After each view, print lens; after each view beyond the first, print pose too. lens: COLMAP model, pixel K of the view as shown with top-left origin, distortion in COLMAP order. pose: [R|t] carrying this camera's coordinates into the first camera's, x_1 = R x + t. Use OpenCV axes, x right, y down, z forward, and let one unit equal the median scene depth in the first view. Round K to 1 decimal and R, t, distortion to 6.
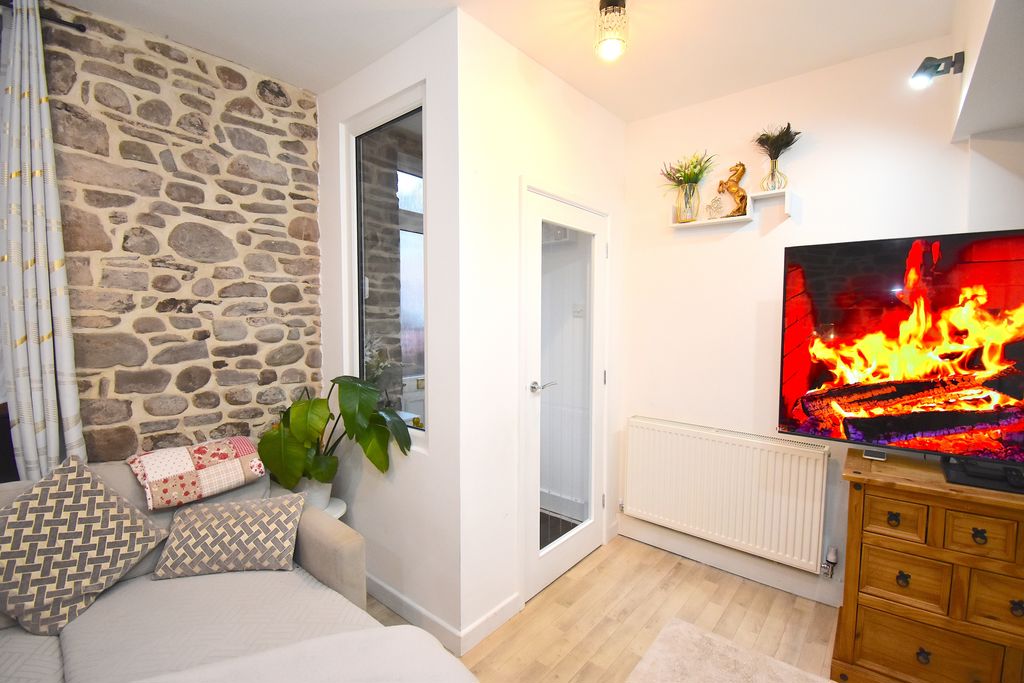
lens RADIAL K [[450.5, 0, 511.2], [0, 450.5, 342.7], [0, 0, 1]] dist [-0.003397, -0.010938]
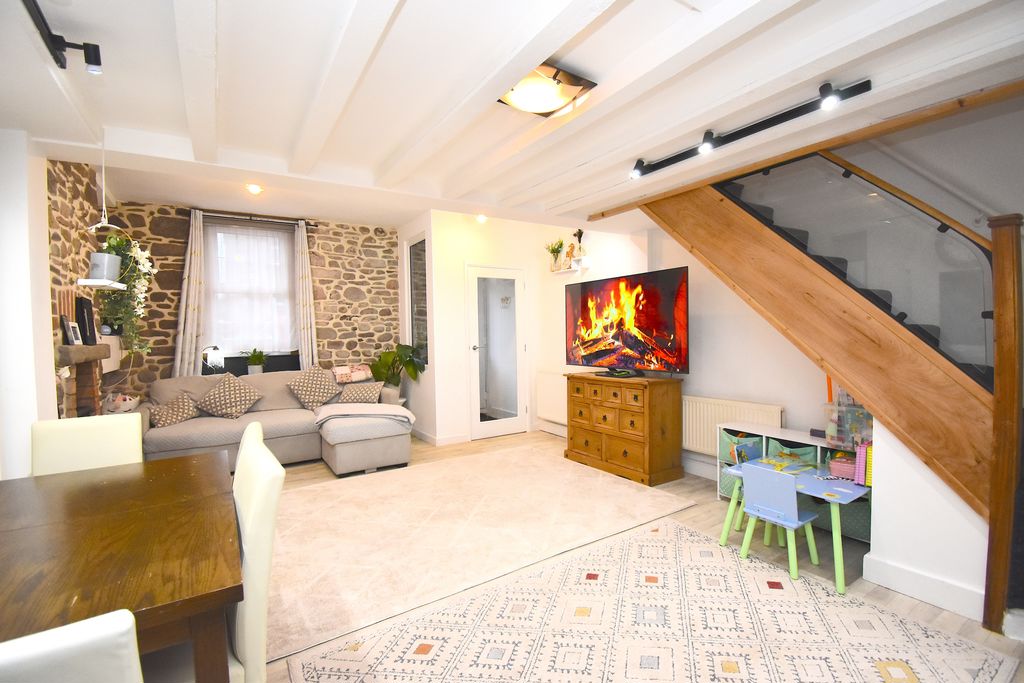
lens RADIAL K [[450.5, 0, 516.9], [0, 450.5, 344.8], [0, 0, 1]] dist [-0.003397, -0.010938]
pose [[0.956461, -0.013605, -0.291544, 1.007782], [0.005507, 0.999576, -0.028578, 0.160359], [0.291809, 0.025728, 0.956131, -1.266951]]
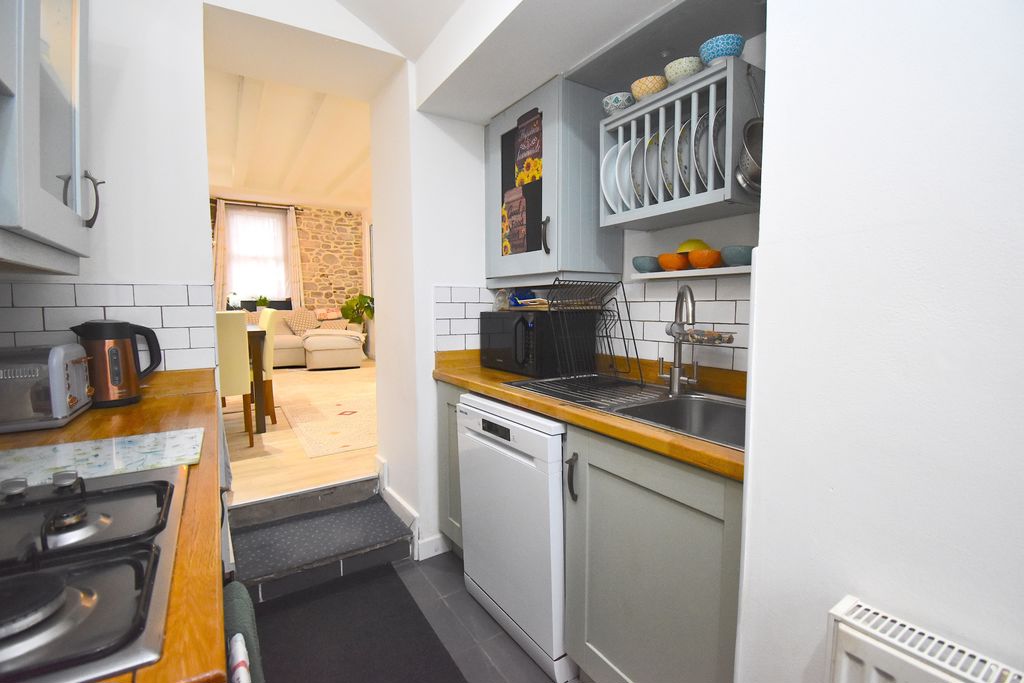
lens RADIAL K [[450.5, 0, 518.3], [0, 450.5, 349.7], [0, 0, 1]] dist [-0.003397, -0.010938]
pose [[0.954717, 0.022817, -0.296639, 1.960842], [-0.012320, 0.999232, 0.037208, 0.379004], [0.297260, -0.031868, 0.954265, -2.167502]]
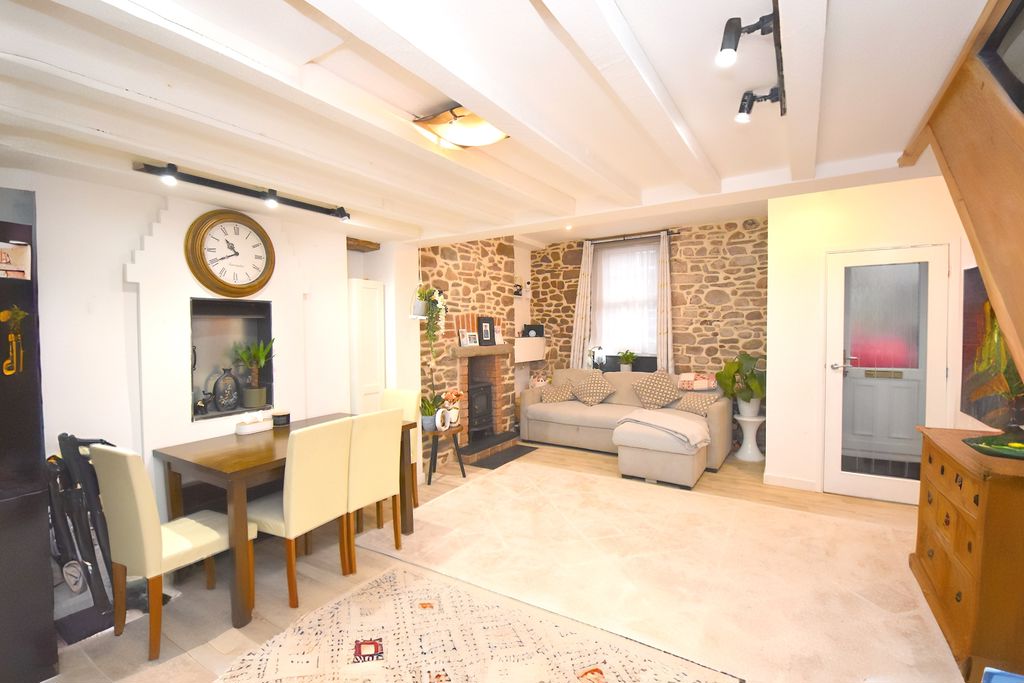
lens RADIAL K [[450.5, 0, 501.2], [0, 450.5, 342.7], [0, 0, 1]] dist [-0.003397, -0.010938]
pose [[0.117438, 0.024100, -0.992788, 1.665691], [-0.051209, 0.998522, 0.018182, 0.046330], [0.991759, 0.048704, 0.118499, -0.478105]]
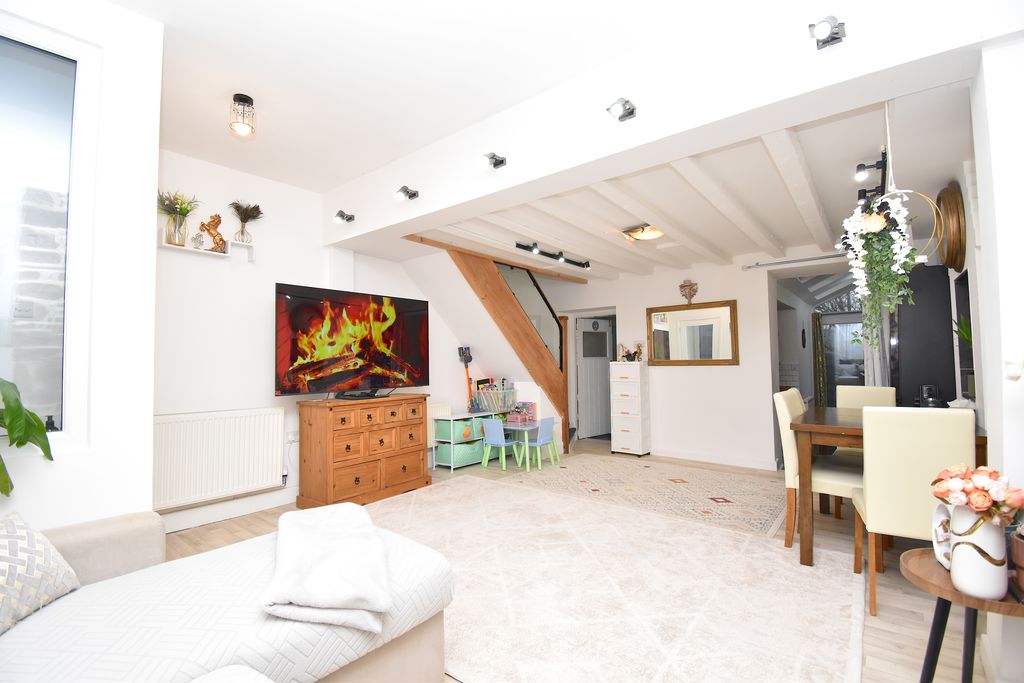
lens RADIAL K [[450.5, 0, 502.2], [0, 450.5, 344.6], [0, 0, 1]] dist [-0.003397, -0.010938]
pose [[0.001720, 0.032275, 0.999478, -1.008017], [0.070559, 0.996984, -0.032316, 0.124519], [-0.997506, 0.070578, -0.000562, 0.176801]]
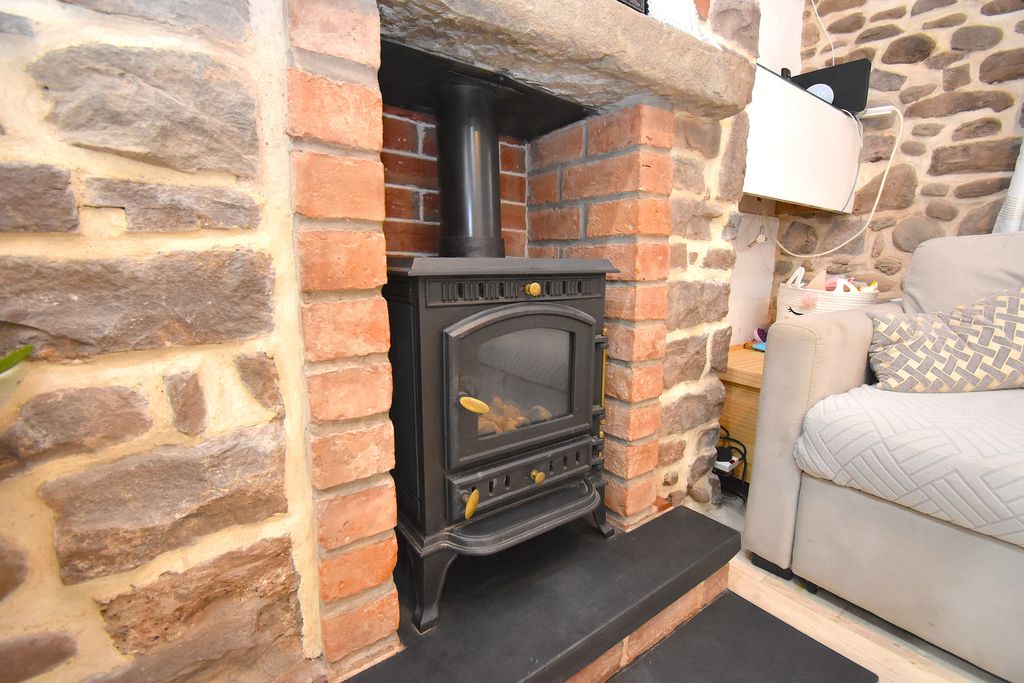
lens RADIAL K [[450.5, 0, 505.0], [0, 450.5, 342.0], [0, 0, 1]] dist [-0.003397, -0.010938]
pose [[-0.249274, 0.161827, -0.954816, -0.396204], [-0.061118, 0.981346, 0.182279, 0.325164], [0.966502, 0.103793, -0.234734, -0.203986]]
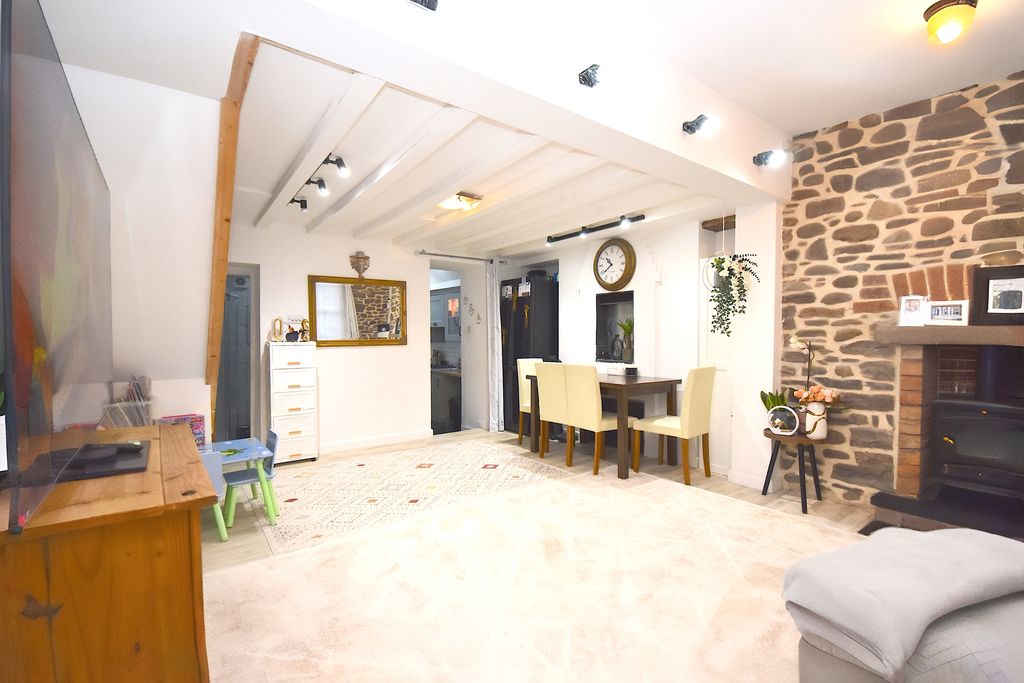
lens RADIAL K [[450.5, 0, 512.0], [0, 450.5, 341.1], [0, 0, 1]] dist [-0.003397, -0.010938]
pose [[-0.972157, -0.005736, 0.234260, 0.190831], [0.012494, 0.997010, 0.076261, 0.046039], [-0.233997, 0.077065, -0.969178, 1.171786]]
